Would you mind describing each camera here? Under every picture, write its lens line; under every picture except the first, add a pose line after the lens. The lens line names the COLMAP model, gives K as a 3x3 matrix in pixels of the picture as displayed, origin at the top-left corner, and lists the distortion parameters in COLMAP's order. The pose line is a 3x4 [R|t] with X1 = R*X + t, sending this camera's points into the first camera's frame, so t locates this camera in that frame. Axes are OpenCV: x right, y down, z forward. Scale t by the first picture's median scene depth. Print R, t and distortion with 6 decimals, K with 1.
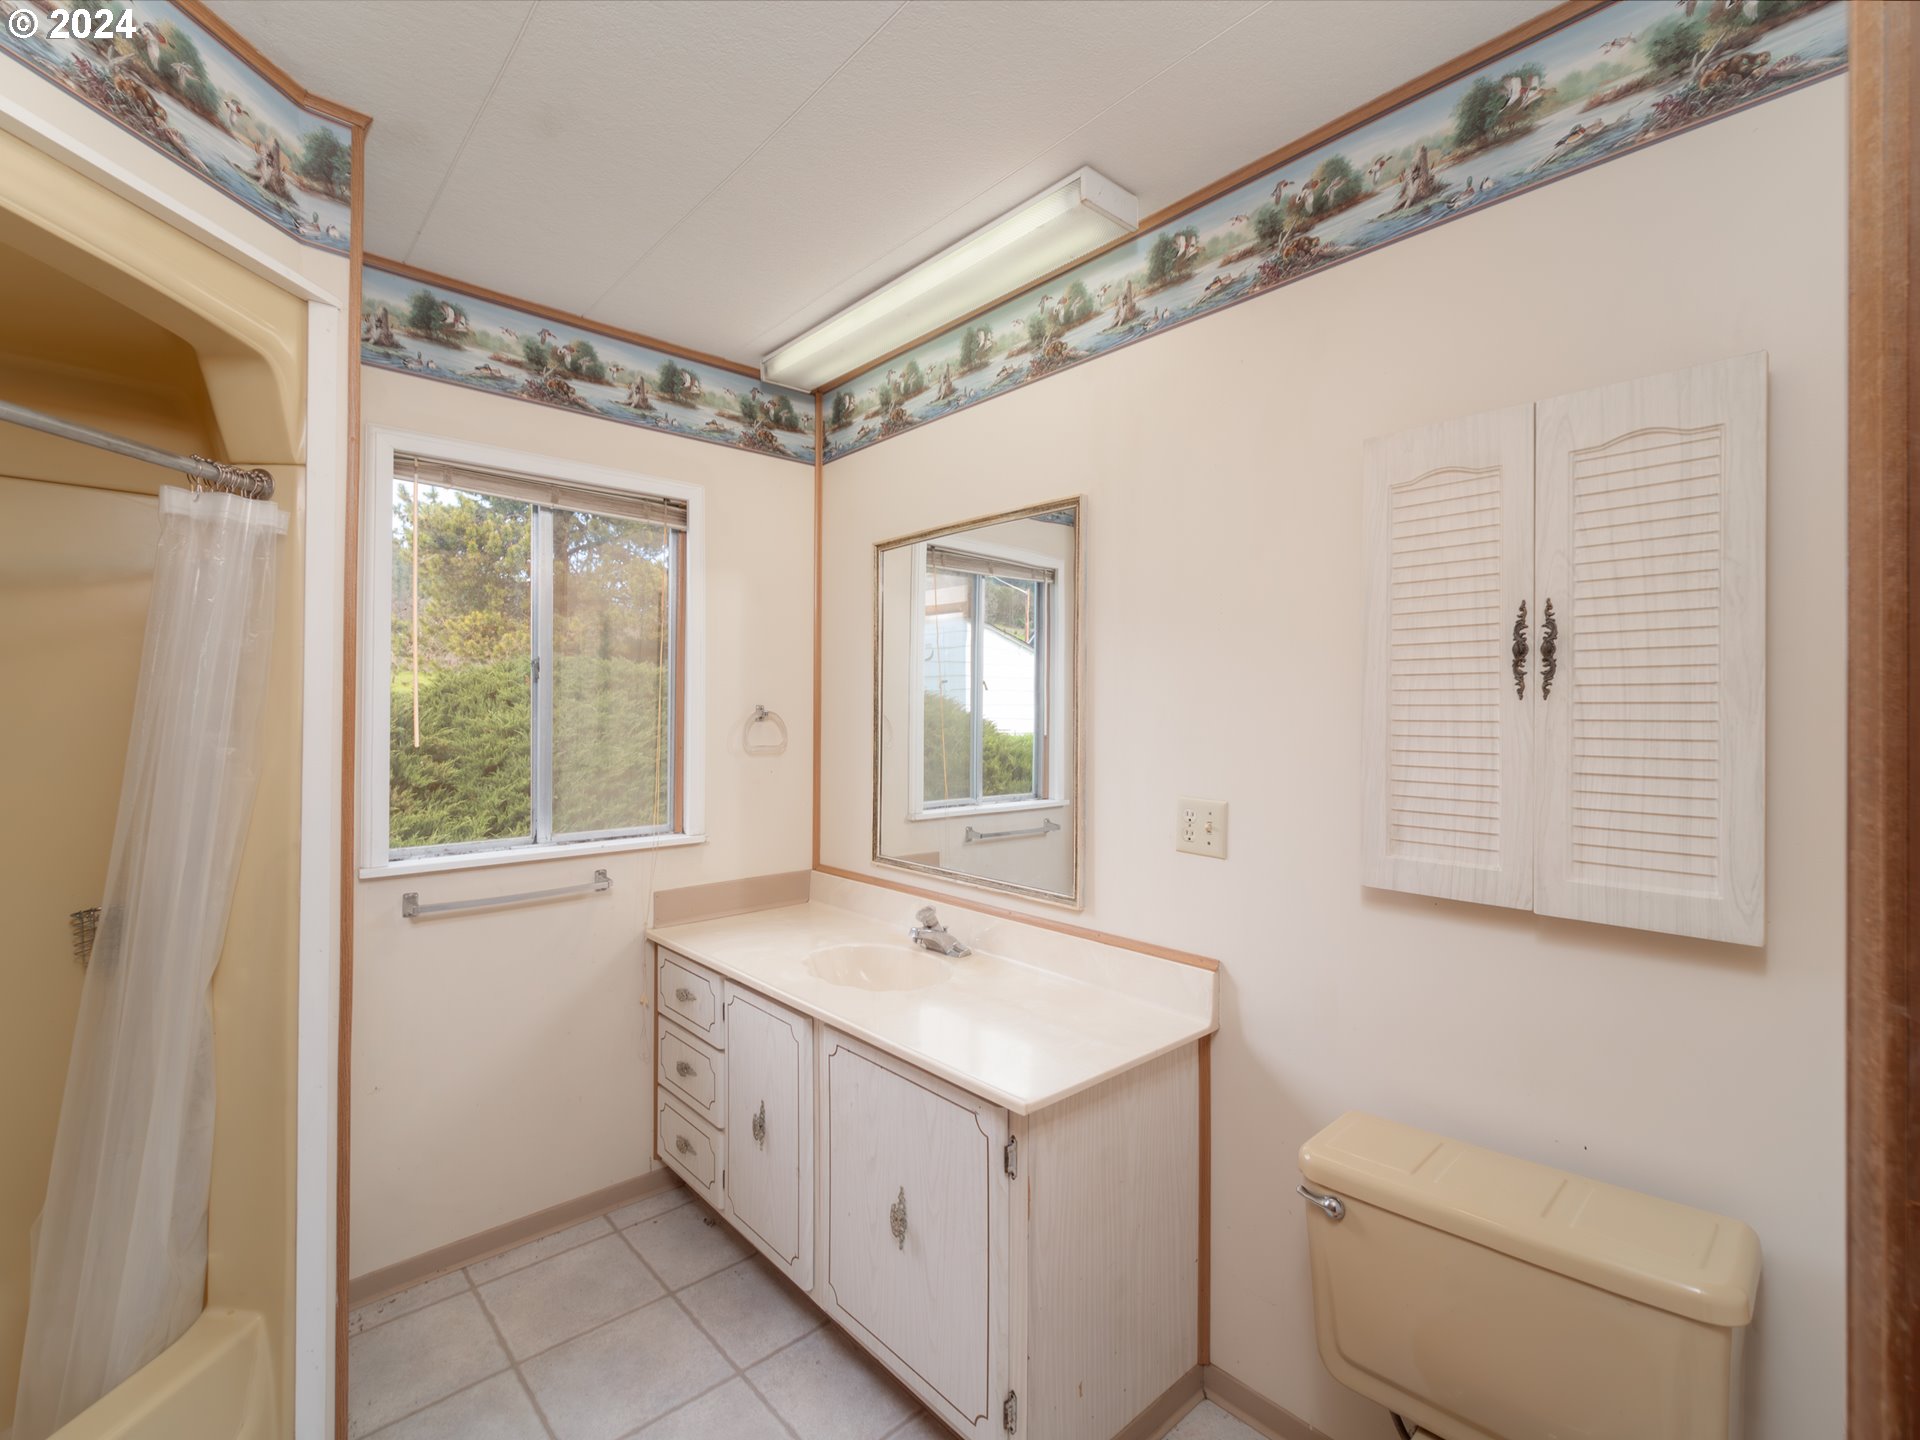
lens RADIAL K [[863.2, 0, 964.5], [0, 863.2, 715.4], [0, 0, 1]] dist [0.001977, -0.001341]
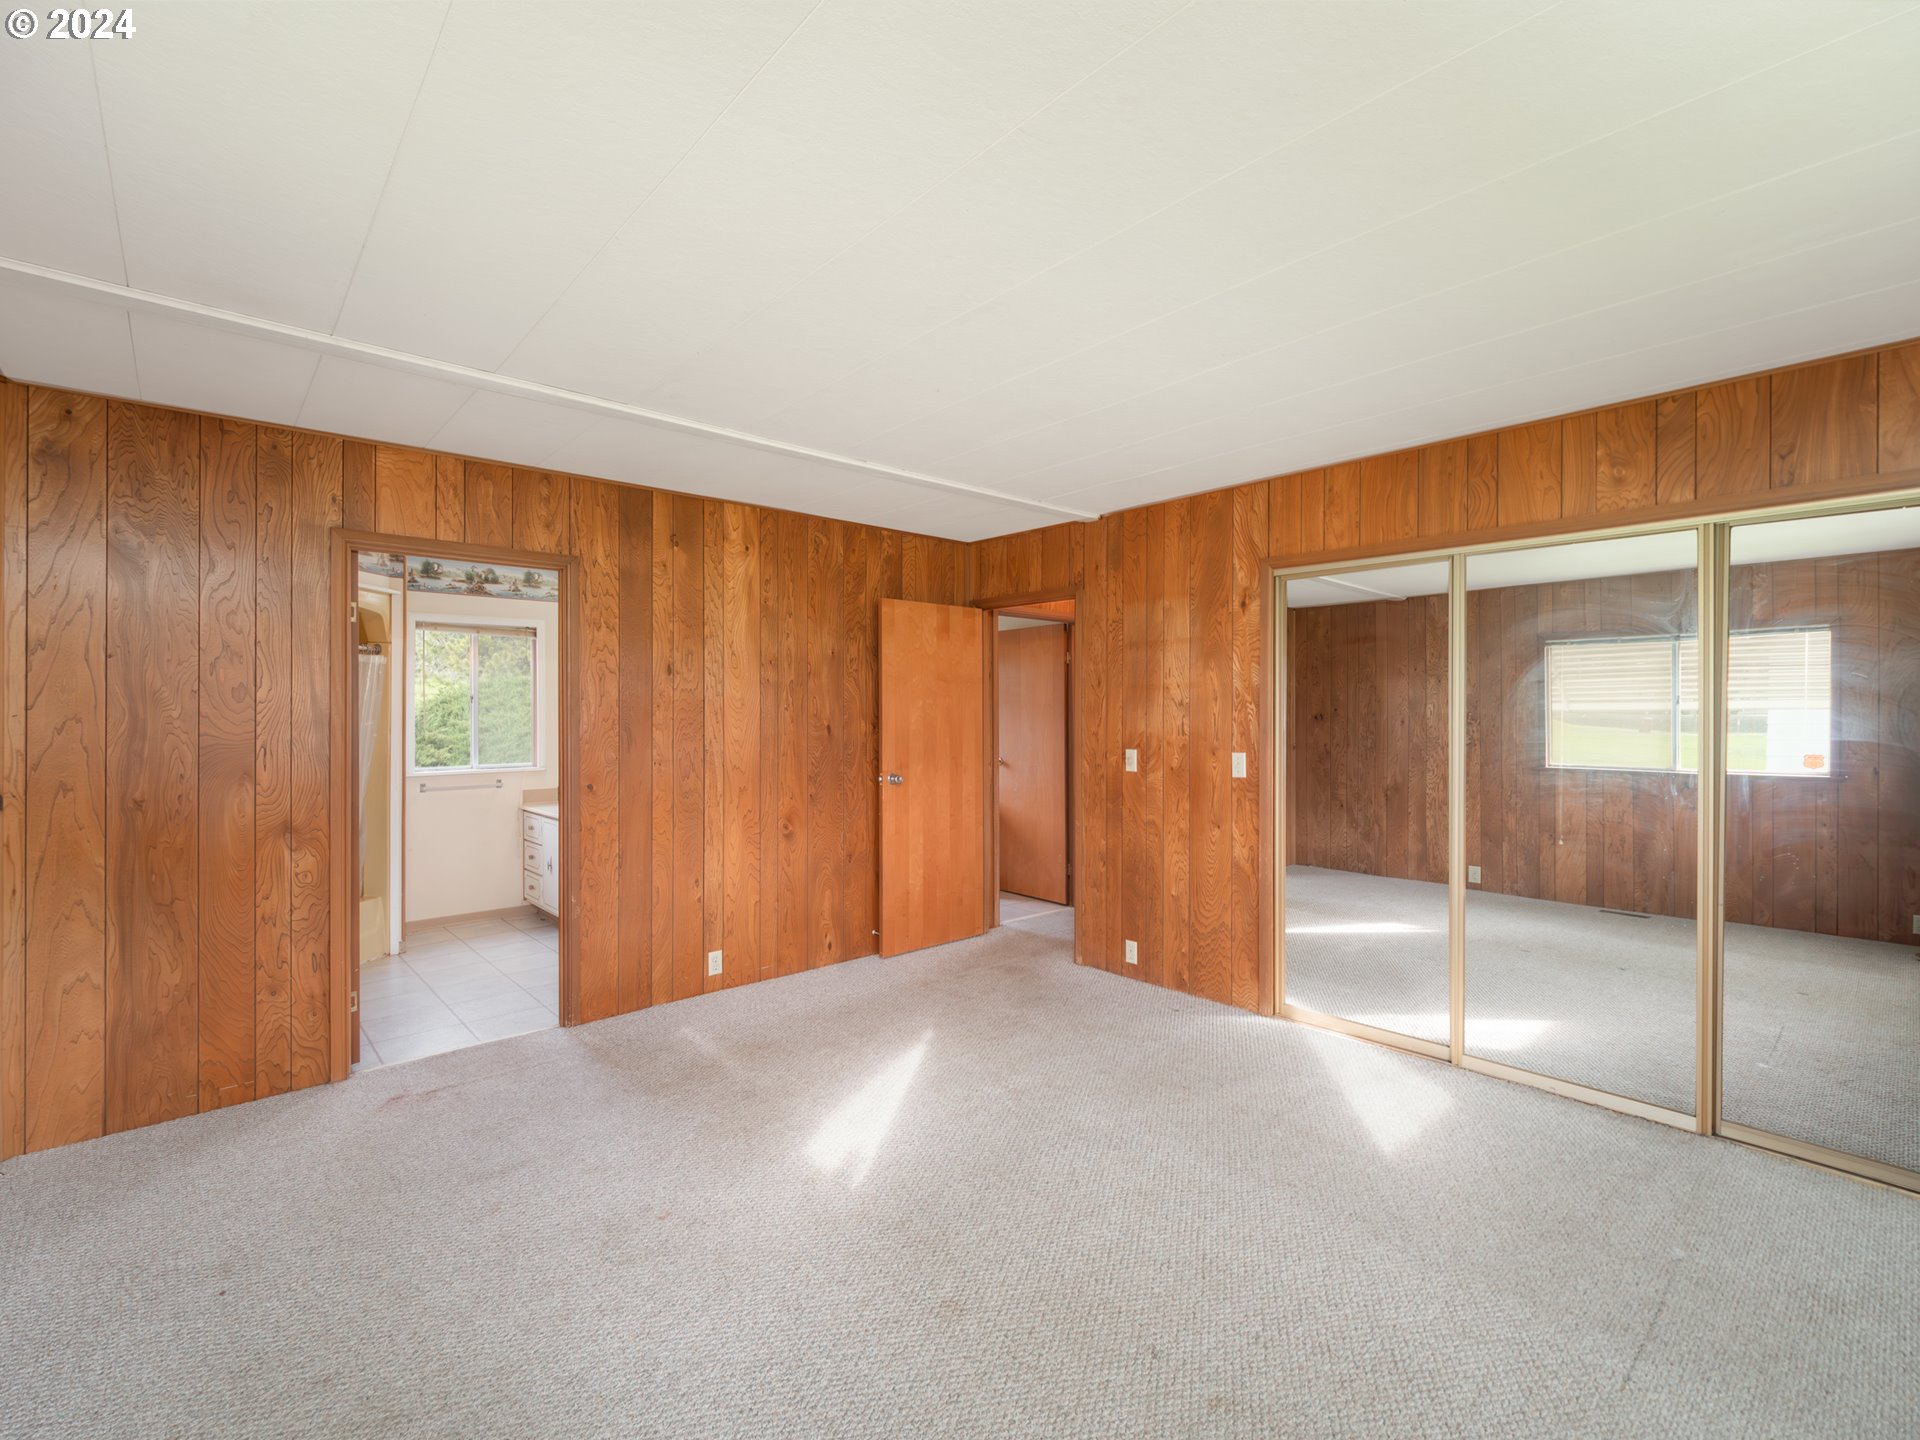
lens RADIAL K [[863.2, 0, 952.8], [0, 863.2, 722.8], [0, 0, 1]] dist [0.001977, -0.001341]
pose [[0.999861, -0.009496, -0.013671, 0.964329], [0.009625, 0.999909, 0.009425, 0.002743], [0.013581, -0.009556, 0.999862, -1.540327]]
